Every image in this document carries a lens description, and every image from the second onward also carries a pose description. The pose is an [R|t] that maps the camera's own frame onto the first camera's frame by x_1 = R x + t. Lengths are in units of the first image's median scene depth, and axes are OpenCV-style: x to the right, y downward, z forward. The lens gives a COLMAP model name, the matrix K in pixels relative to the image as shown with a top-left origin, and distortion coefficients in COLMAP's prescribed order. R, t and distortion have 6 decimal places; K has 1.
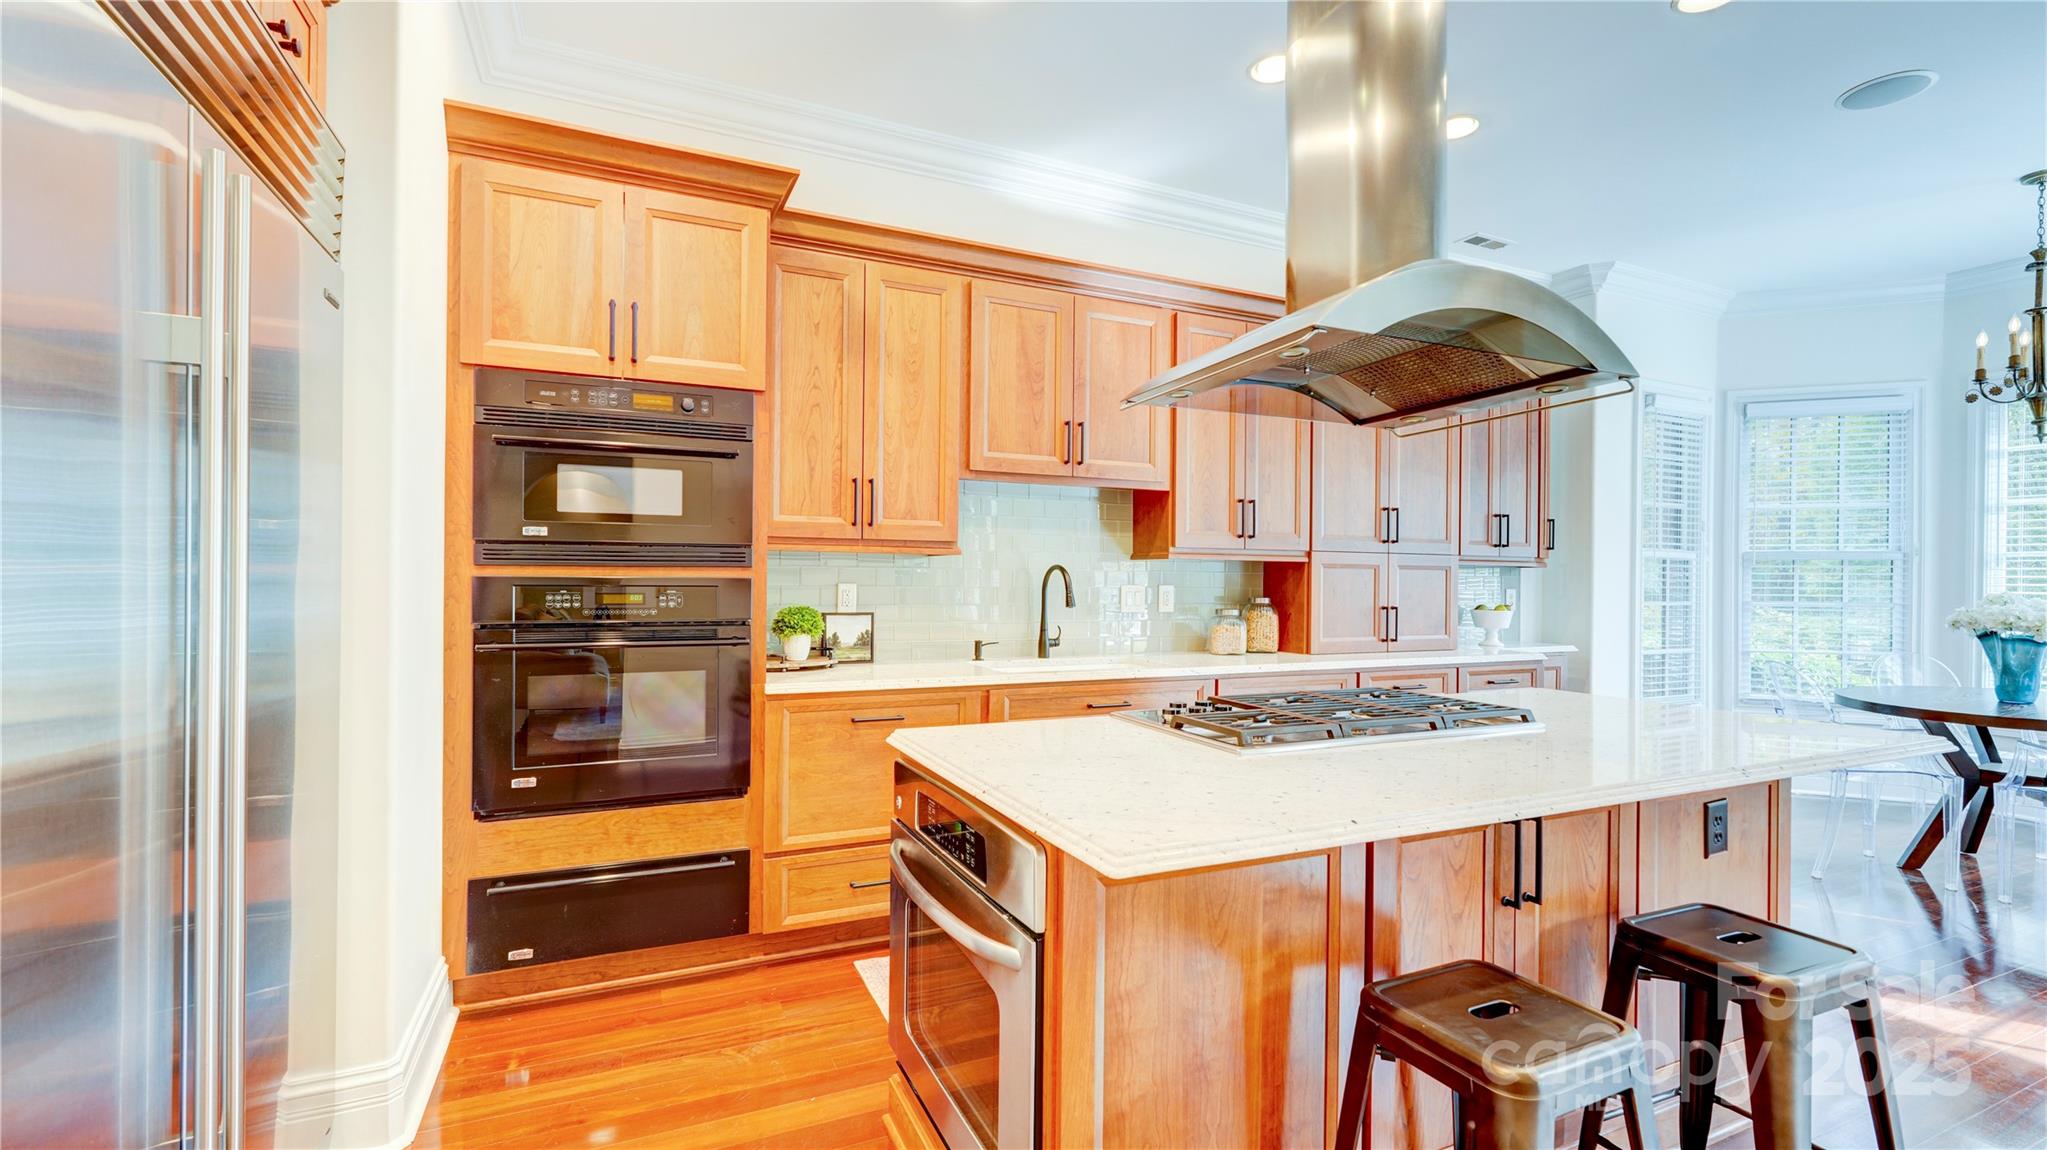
lens RADIAL K [[892.2, 0, 1023.5], [0, 892.2, 579.5], [0, 0, 1]] dist [-0.003742, -0.000332]
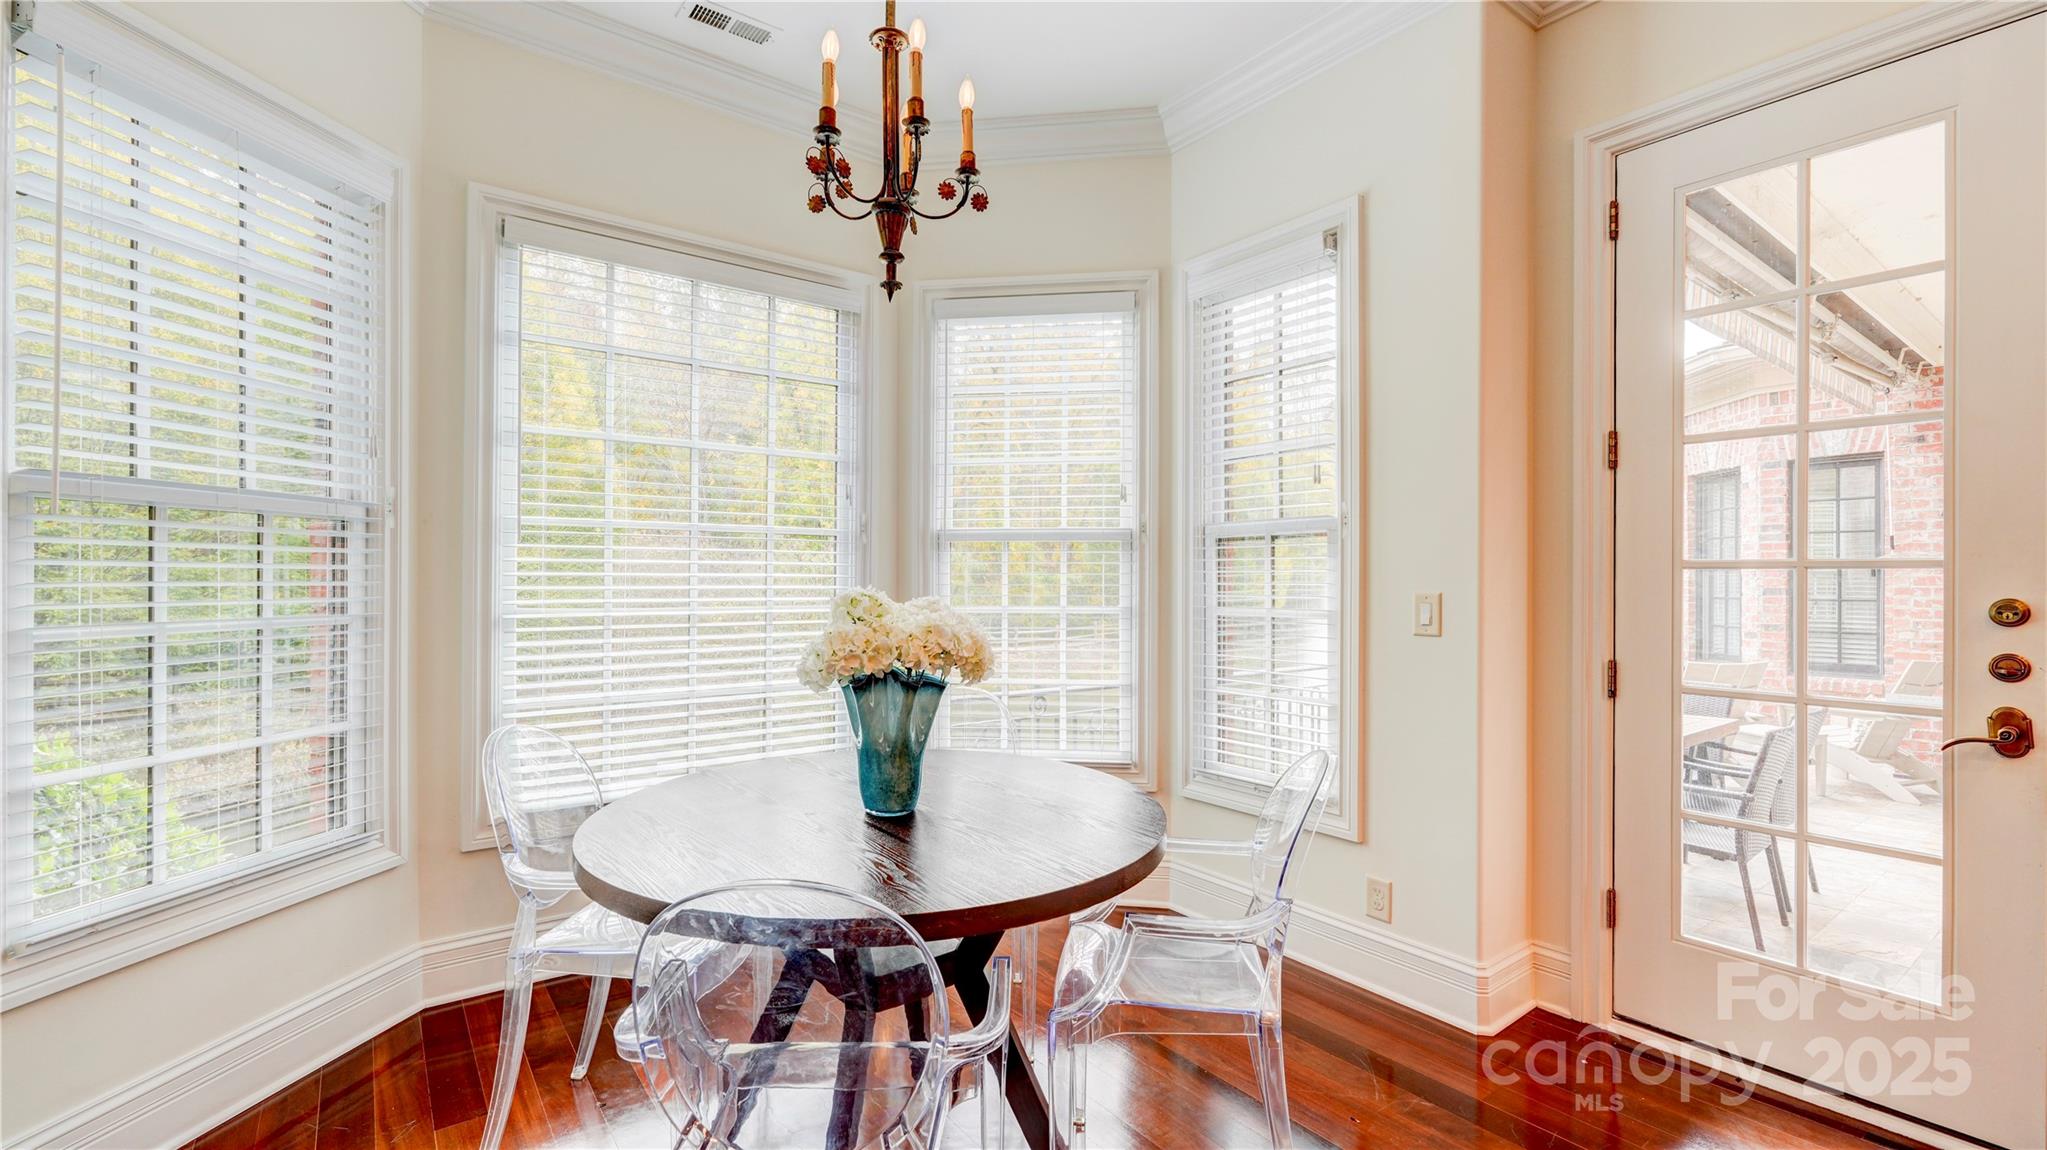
lens RADIAL K [[892.2, 0, 1024.8], [0, 892.2, 577.0], [0, 0, 1]] dist [-0.003742, -0.000332]
pose [[-0.213576, -0.005248, 0.976912, 0.497673], [-0.002287, 0.999986, 0.004873, 0.004743], [-0.976924, -0.001193, -0.213585, 0.828113]]
